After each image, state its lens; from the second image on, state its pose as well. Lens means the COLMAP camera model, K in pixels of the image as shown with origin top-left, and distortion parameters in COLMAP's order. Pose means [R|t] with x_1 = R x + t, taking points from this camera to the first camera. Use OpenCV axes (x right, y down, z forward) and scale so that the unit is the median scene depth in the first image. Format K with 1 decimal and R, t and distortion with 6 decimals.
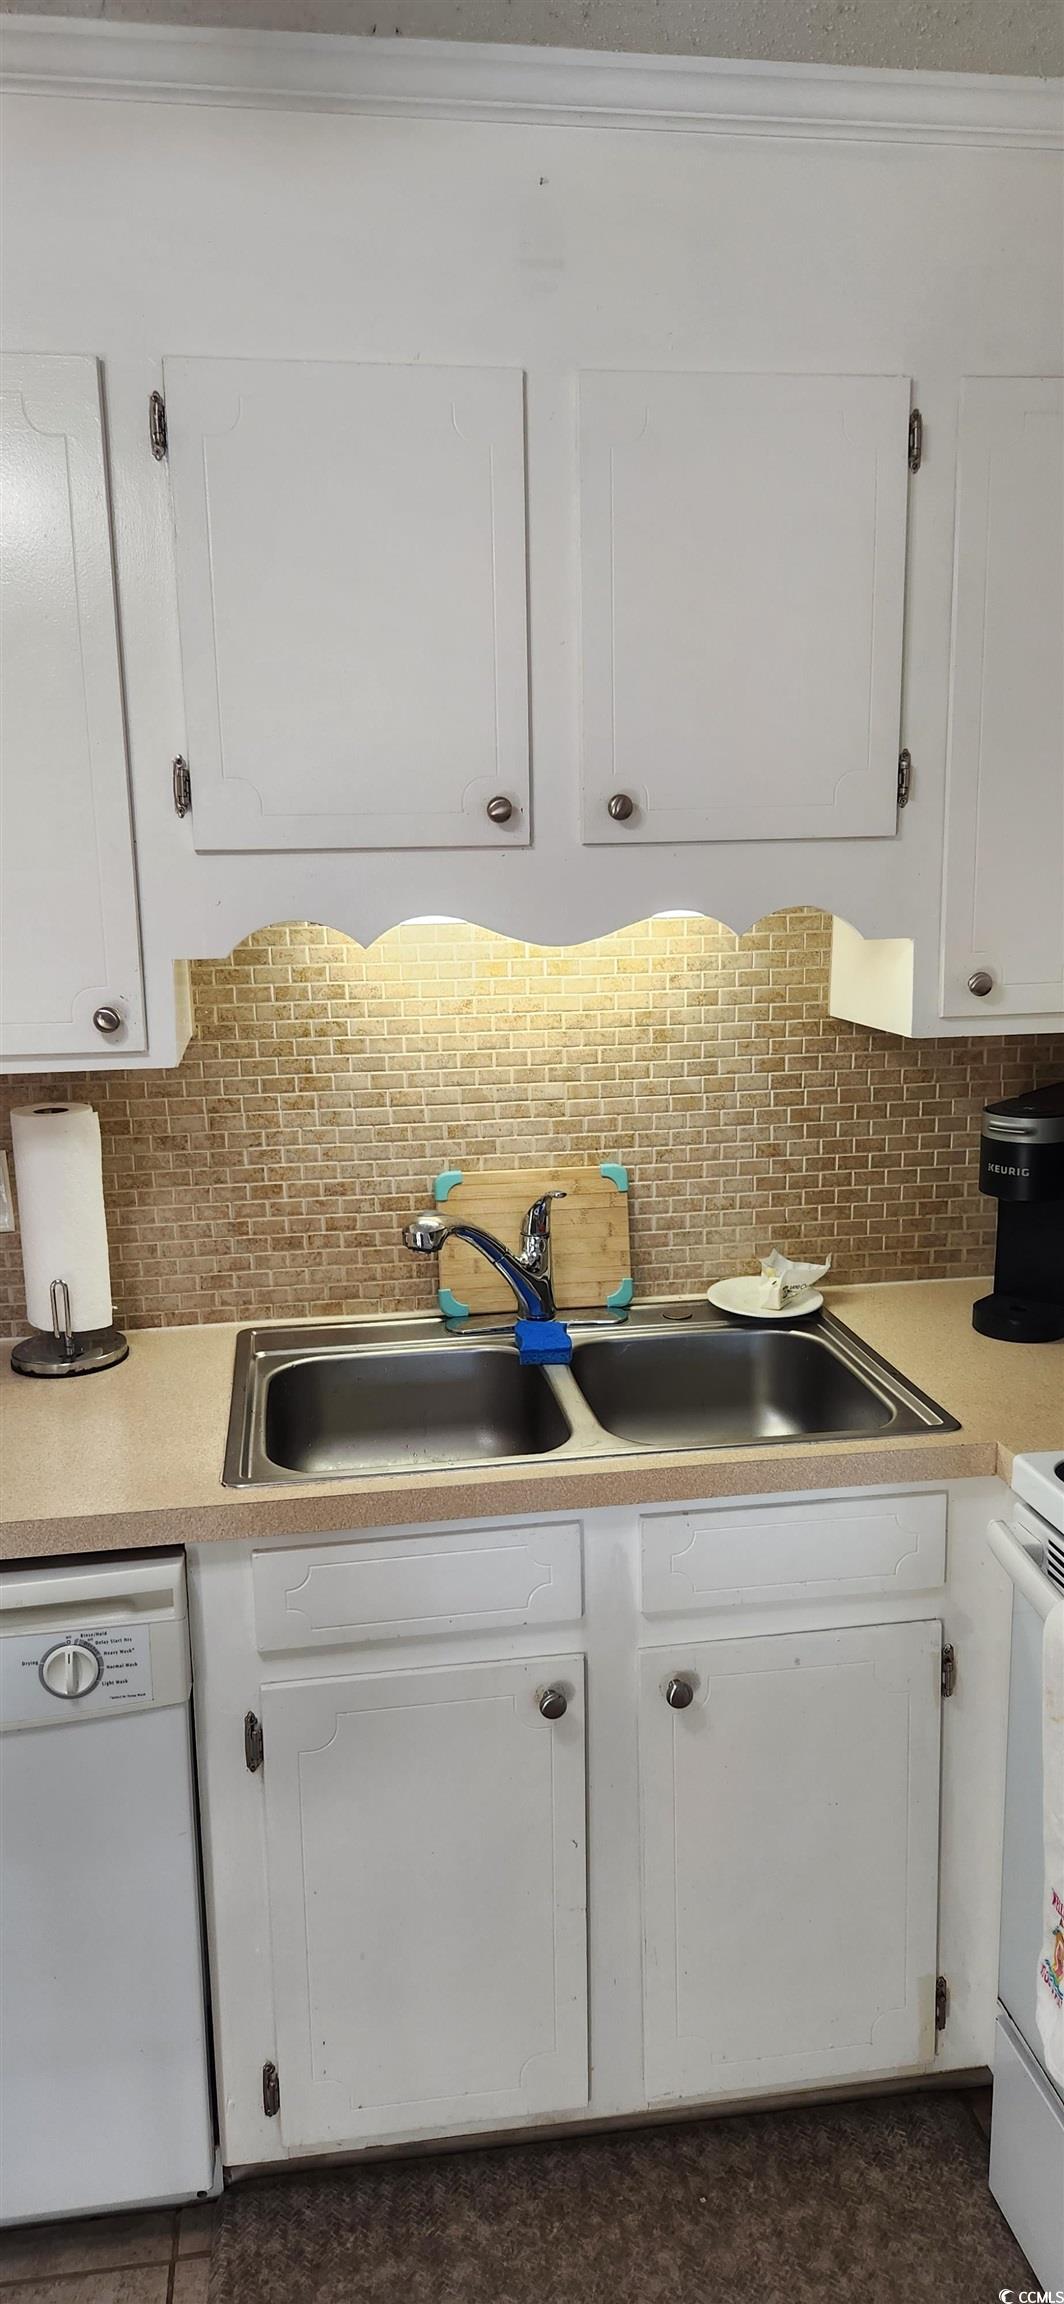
lens RADIAL K [[1508.2, 0, 522.8], [0, 1508.2, 1147.0], [0, 0, 1]] dist [0.026120, -0.000864]
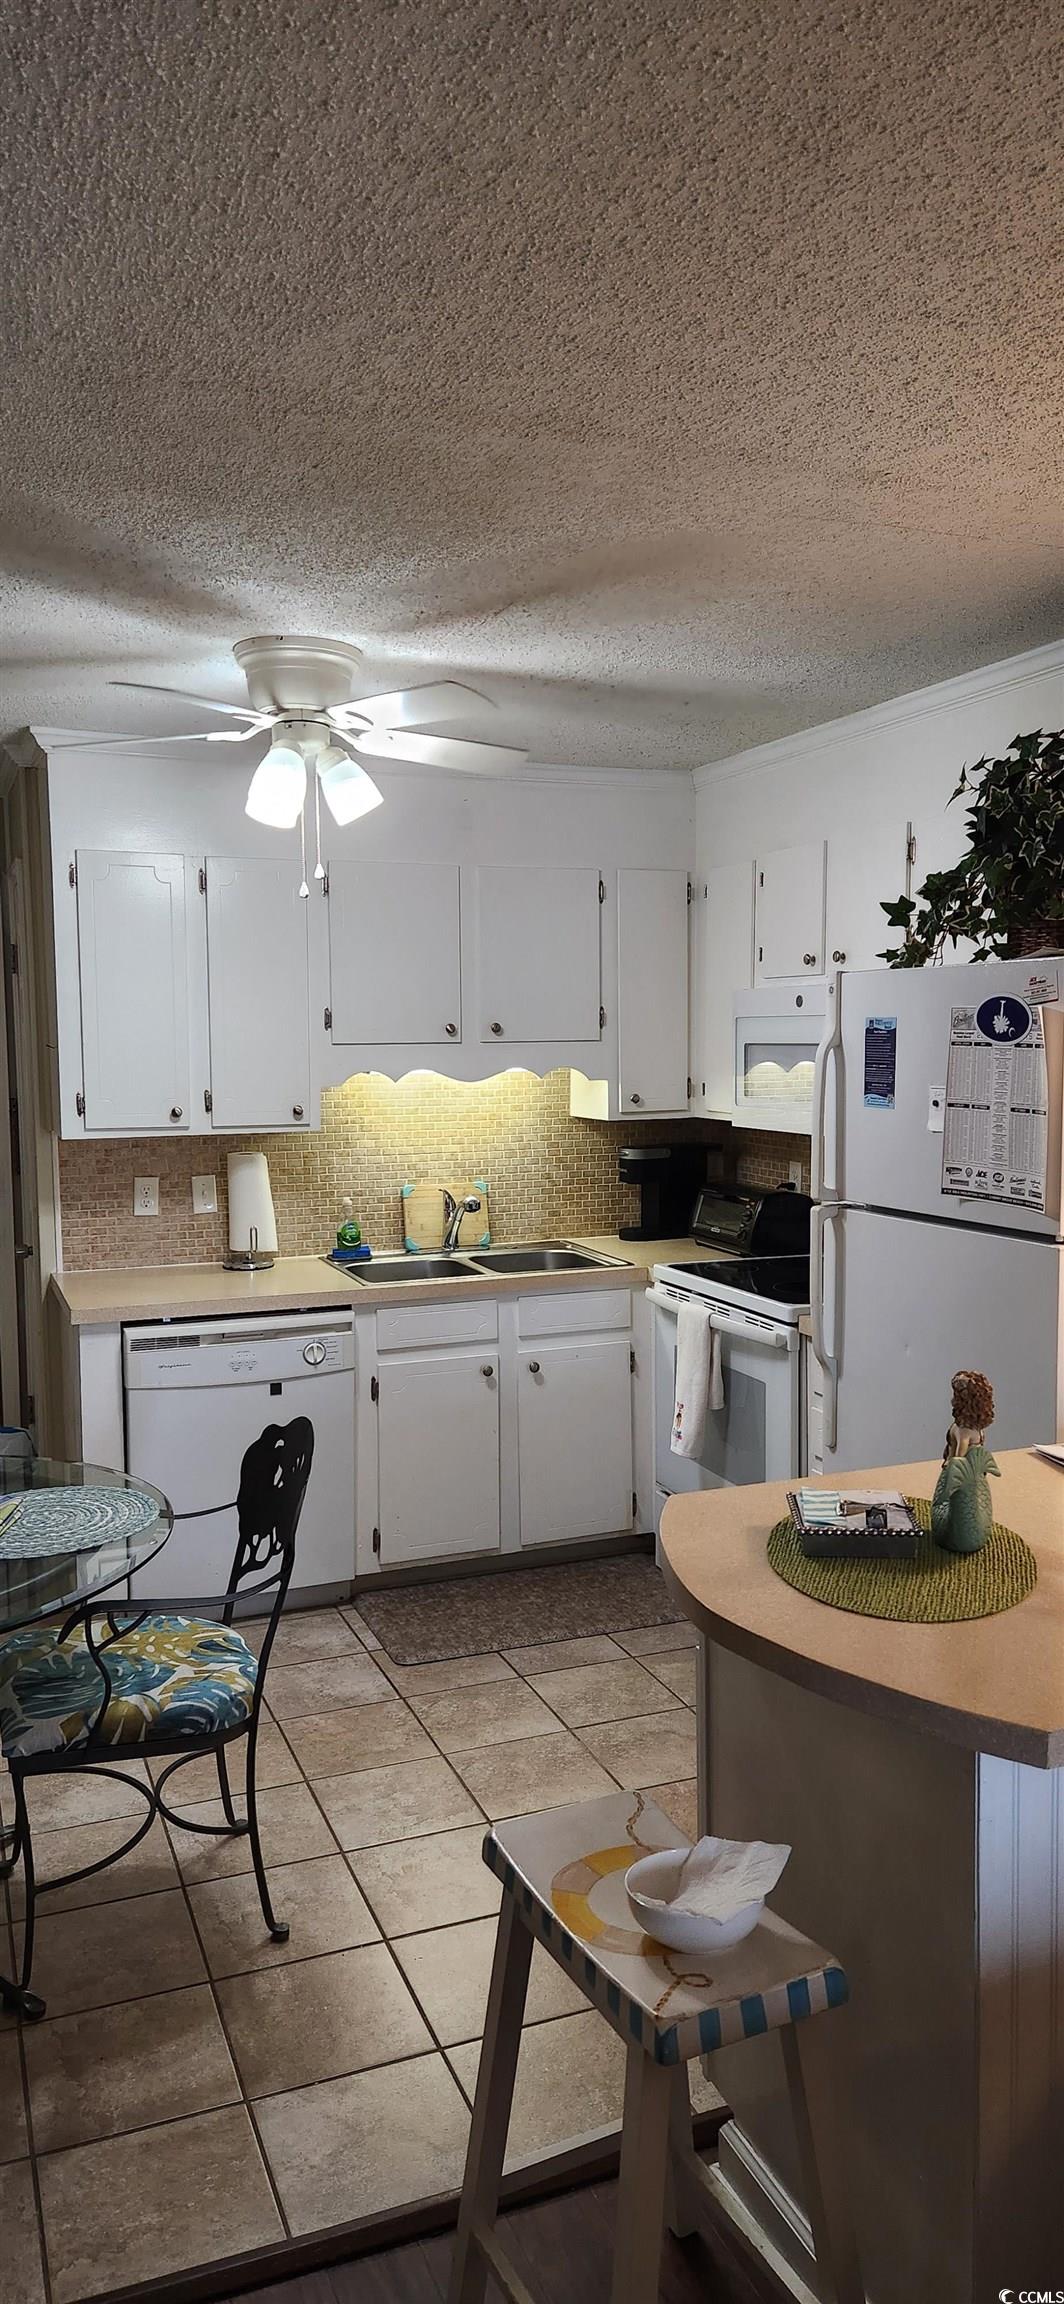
lens RADIAL K [[1508.2, 0, 534.3], [0, 1508.2, 1155.7], [0, 0, 1]] dist [0.026120, -0.000864]
pose [[0.972559, -0.009676, 0.232454, -0.429244], [0.034221, 0.994217, -0.101790, 0.229692], [-0.230125, 0.106952, 0.967266, -1.335778]]
